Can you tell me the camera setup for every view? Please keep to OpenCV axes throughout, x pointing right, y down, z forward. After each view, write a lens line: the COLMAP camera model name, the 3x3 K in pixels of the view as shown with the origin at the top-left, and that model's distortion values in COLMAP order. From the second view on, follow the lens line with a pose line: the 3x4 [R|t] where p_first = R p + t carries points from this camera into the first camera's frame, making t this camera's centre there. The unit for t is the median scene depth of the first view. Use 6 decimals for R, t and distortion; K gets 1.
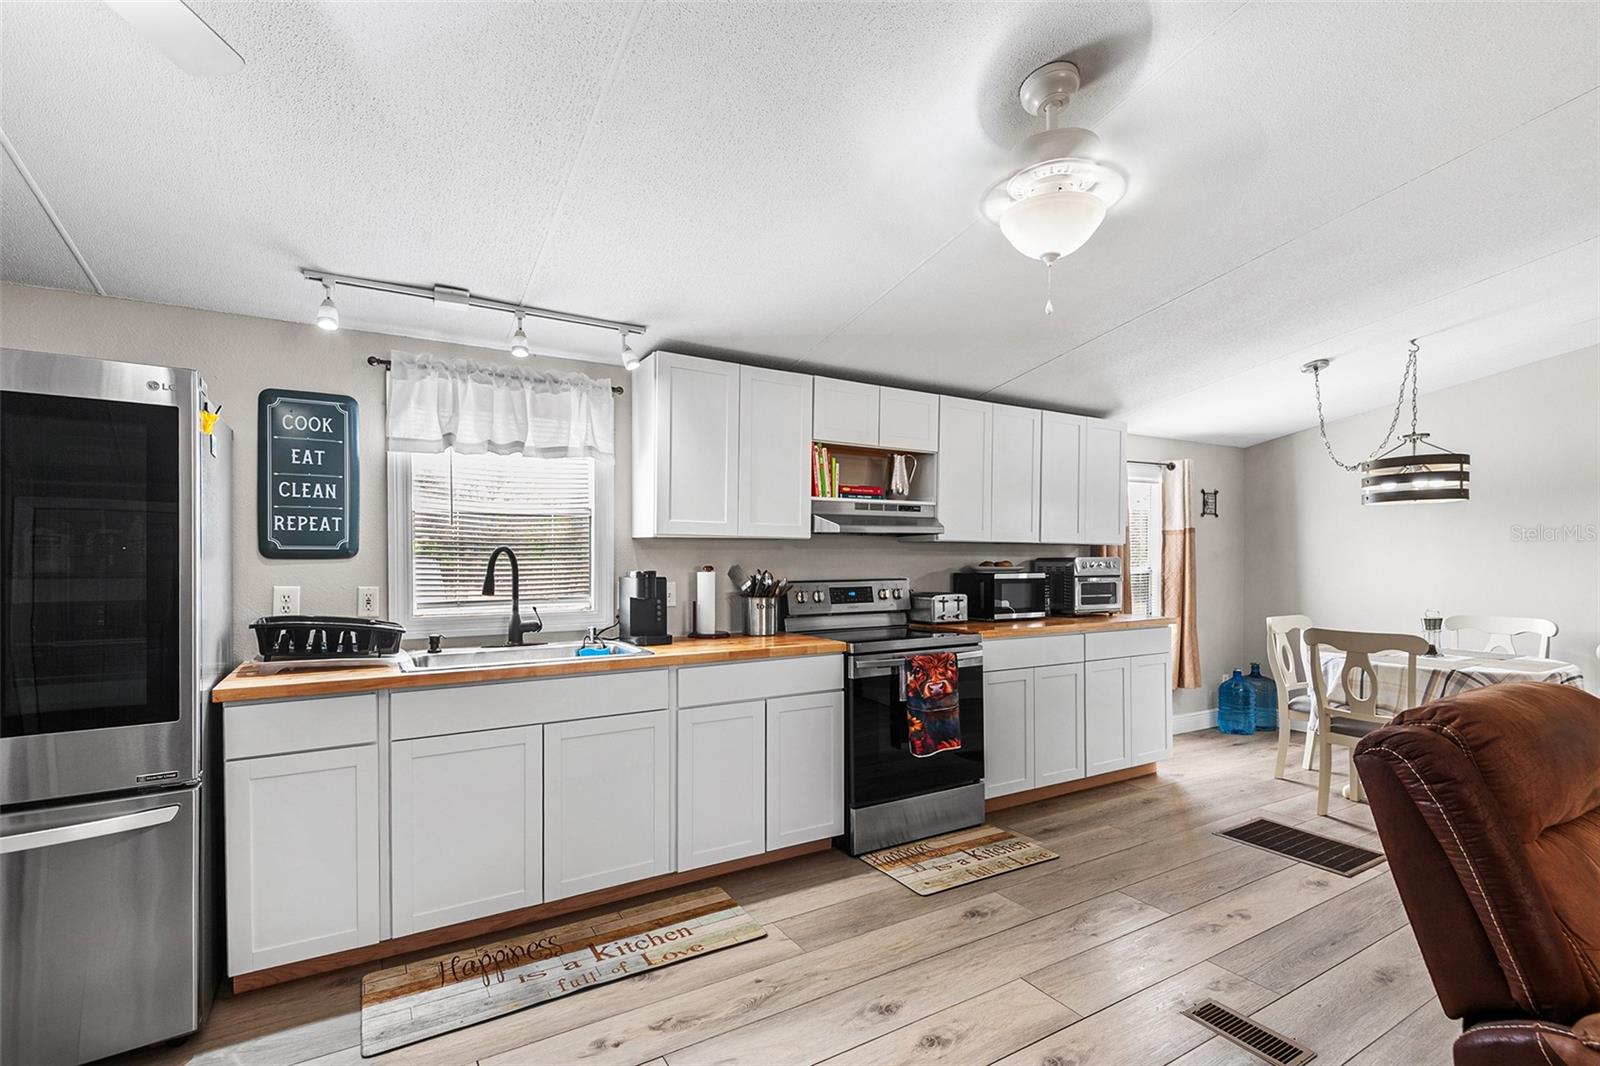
lens RADIAL K [[732.7, 0, 794.7], [0, 732.7, 542.6], [0, 0, 1]] dist [0.040385, -0.024241]
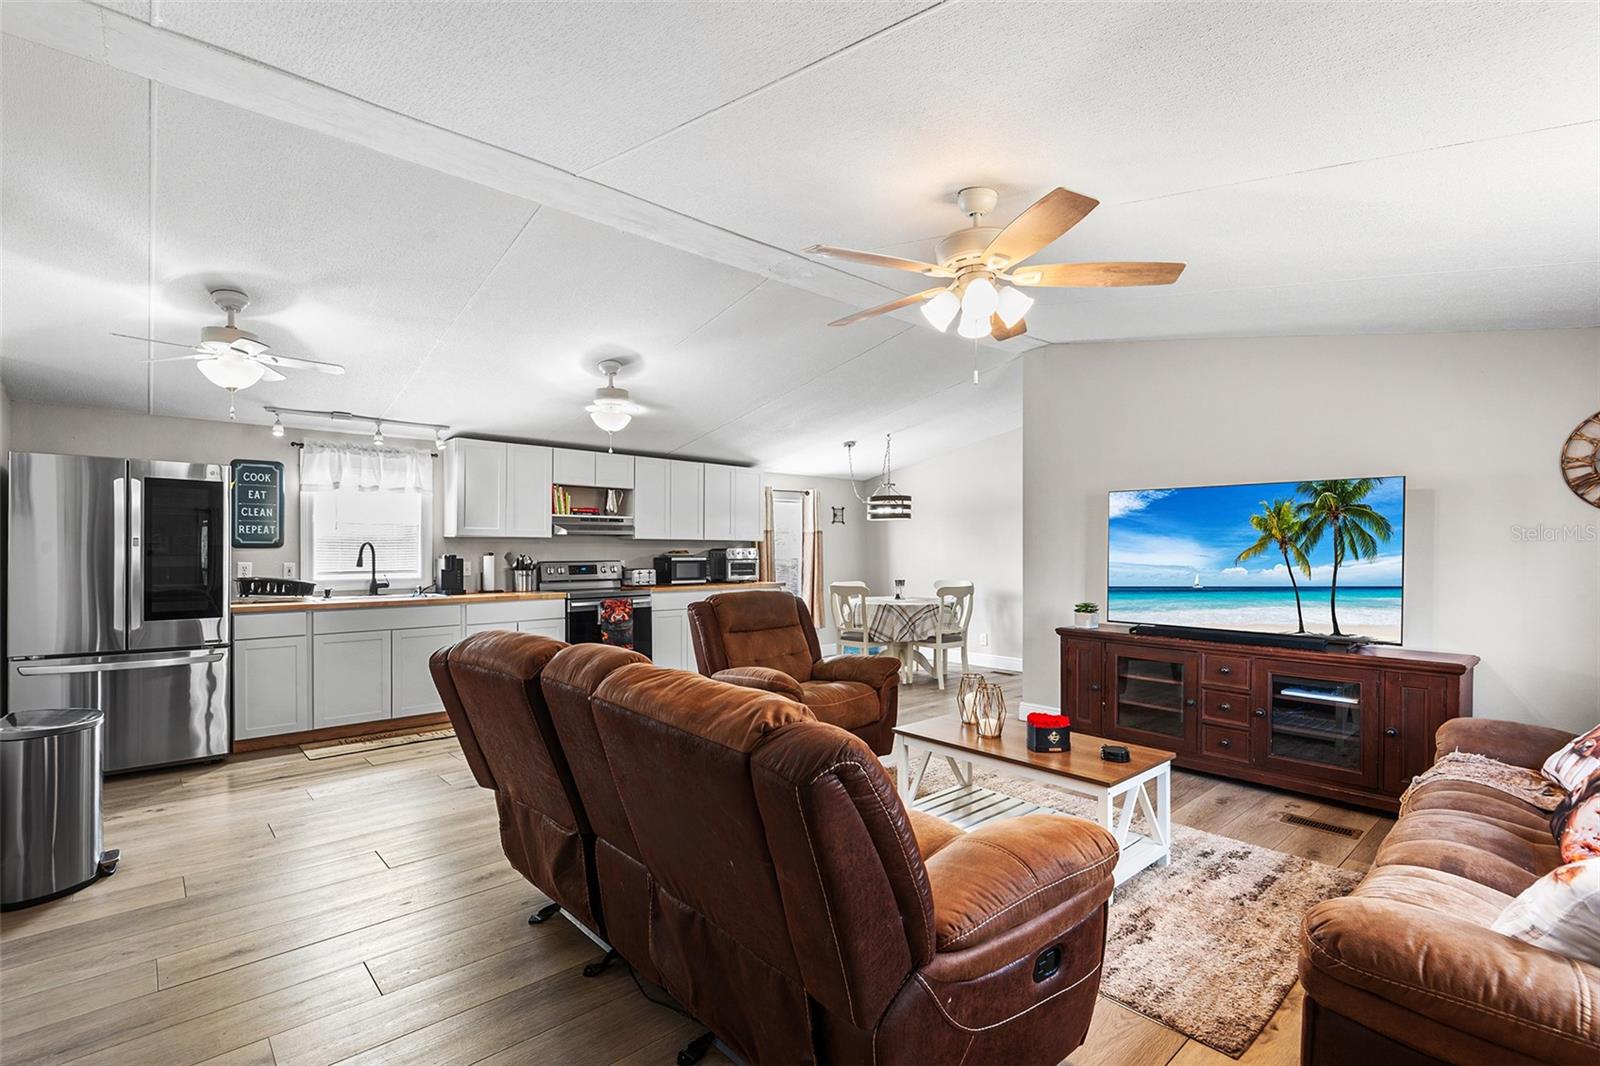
lens RADIAL K [[732.7, 0, 794.7], [0, 732.7, 542.6], [0, 0, 1]] dist [0.040385, -0.024241]
pose [[0.981542, 0.003053, 0.191220, 0.264478], [-0.004919, 0.999945, 0.009288, -0.012897], [-0.191182, -0.010057, 0.981503, -0.897642]]
